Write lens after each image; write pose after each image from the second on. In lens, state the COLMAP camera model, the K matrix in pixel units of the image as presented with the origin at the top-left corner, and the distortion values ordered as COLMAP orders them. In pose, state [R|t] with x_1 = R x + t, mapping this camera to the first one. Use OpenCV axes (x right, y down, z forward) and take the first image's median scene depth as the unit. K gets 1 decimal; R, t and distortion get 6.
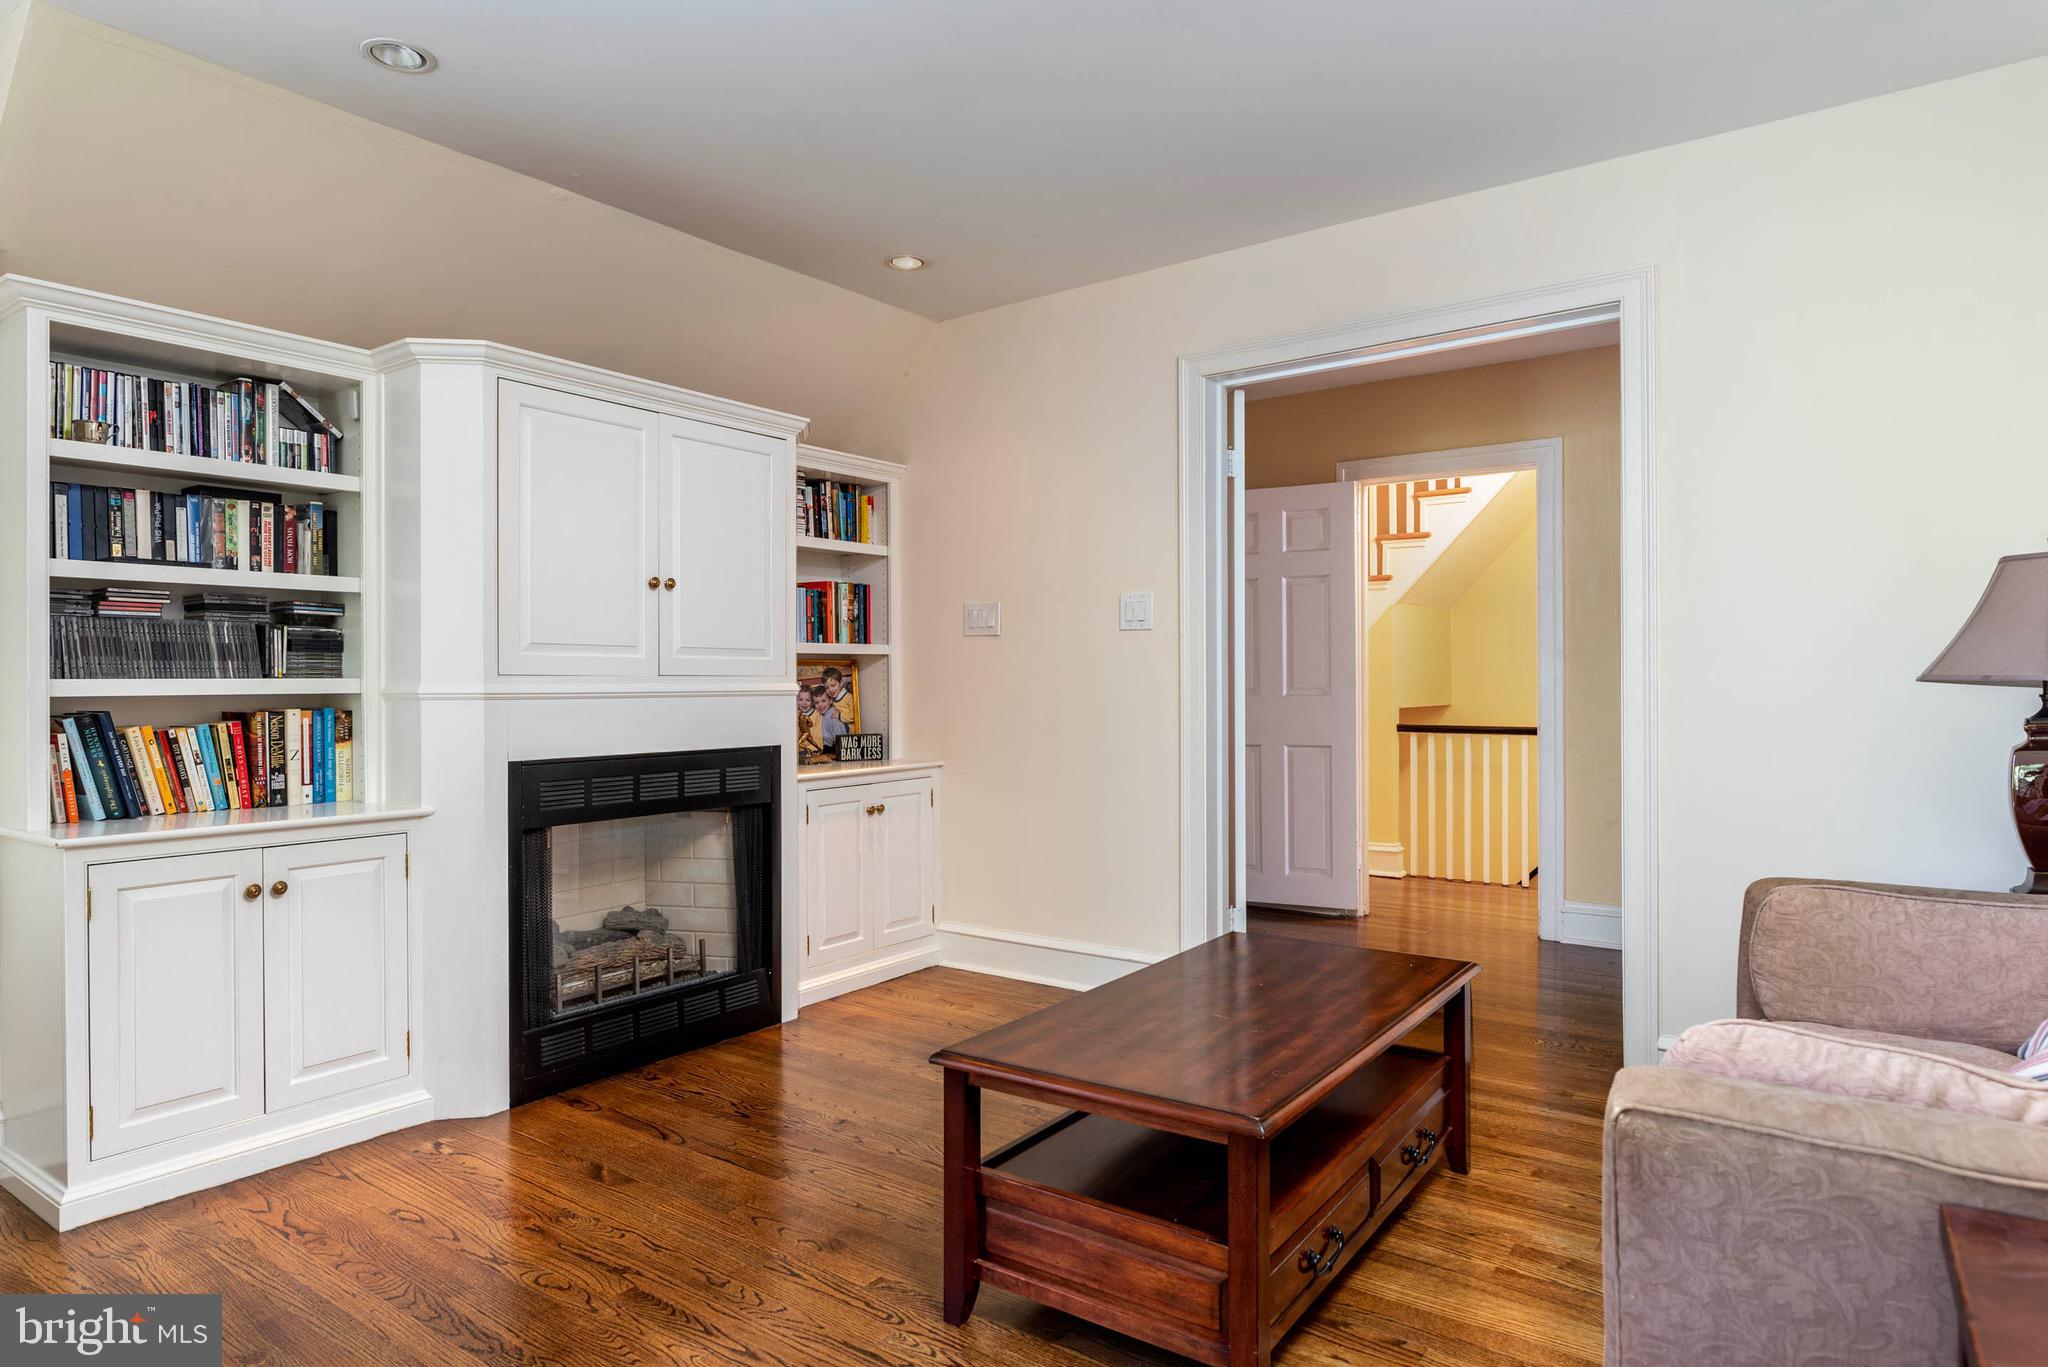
lens RADIAL K [[1207.4, 0, 1024.0], [0, 1207.4, 683.5], [0, 0, 1]] dist [0.004914, 0.000741]
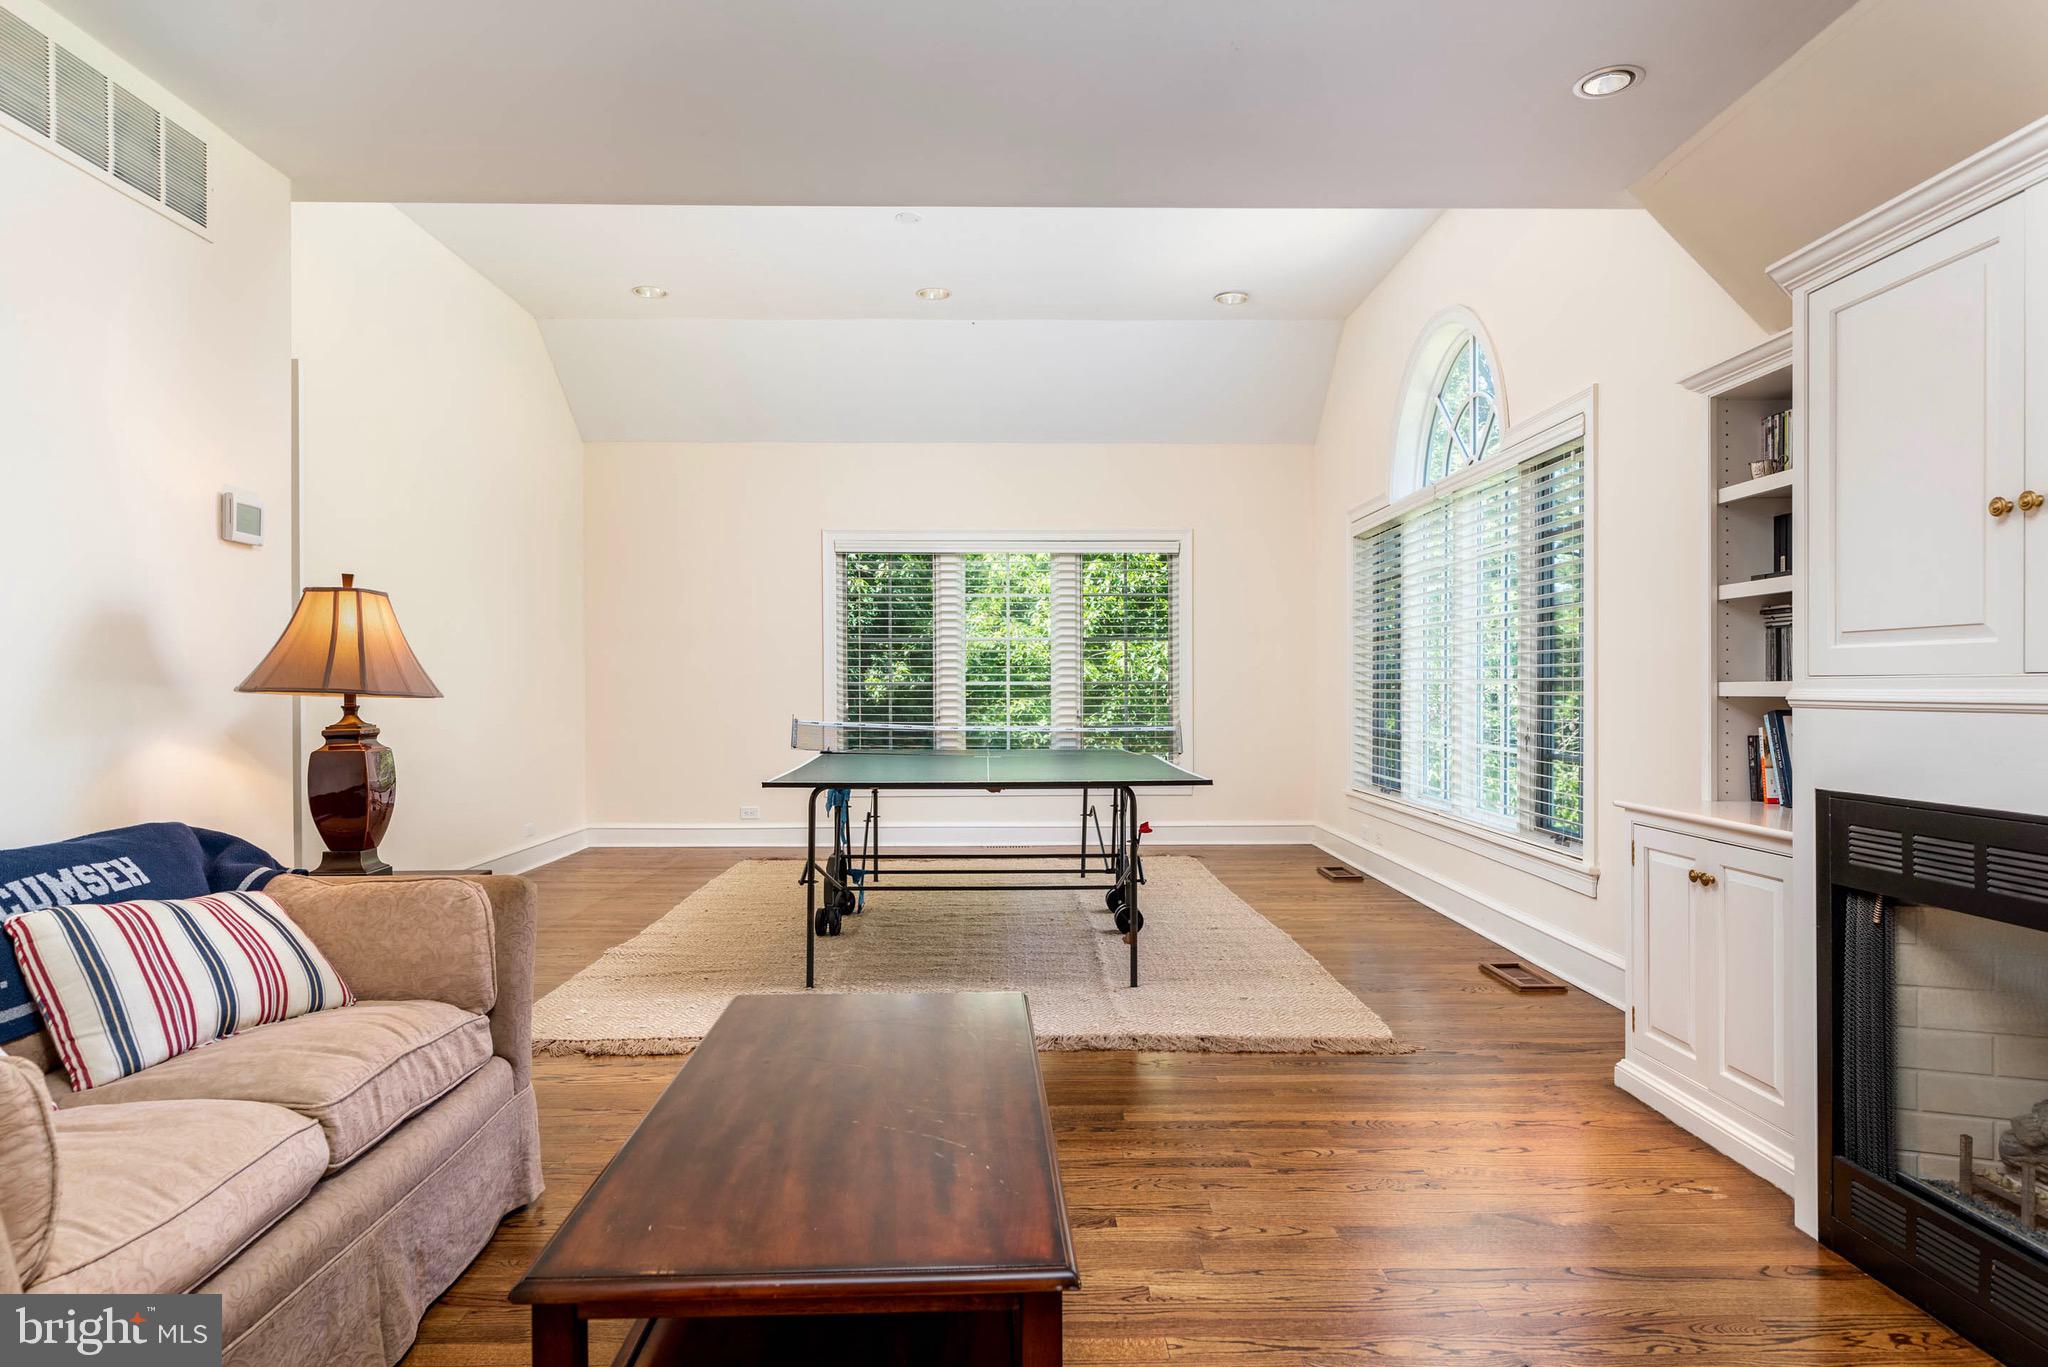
lens RADIAL K [[1110.3, 0, 1024.0], [0, 1110.3, 683.5], [0, 0, 1]] dist [-0.003469, -0.000743]
pose [[-0.788257, -0.000051, -0.615346, 0.440365], [0.001792, 0.999996, -0.002380, -0.002021], [0.615344, -0.002979, -0.788253, 1.352413]]
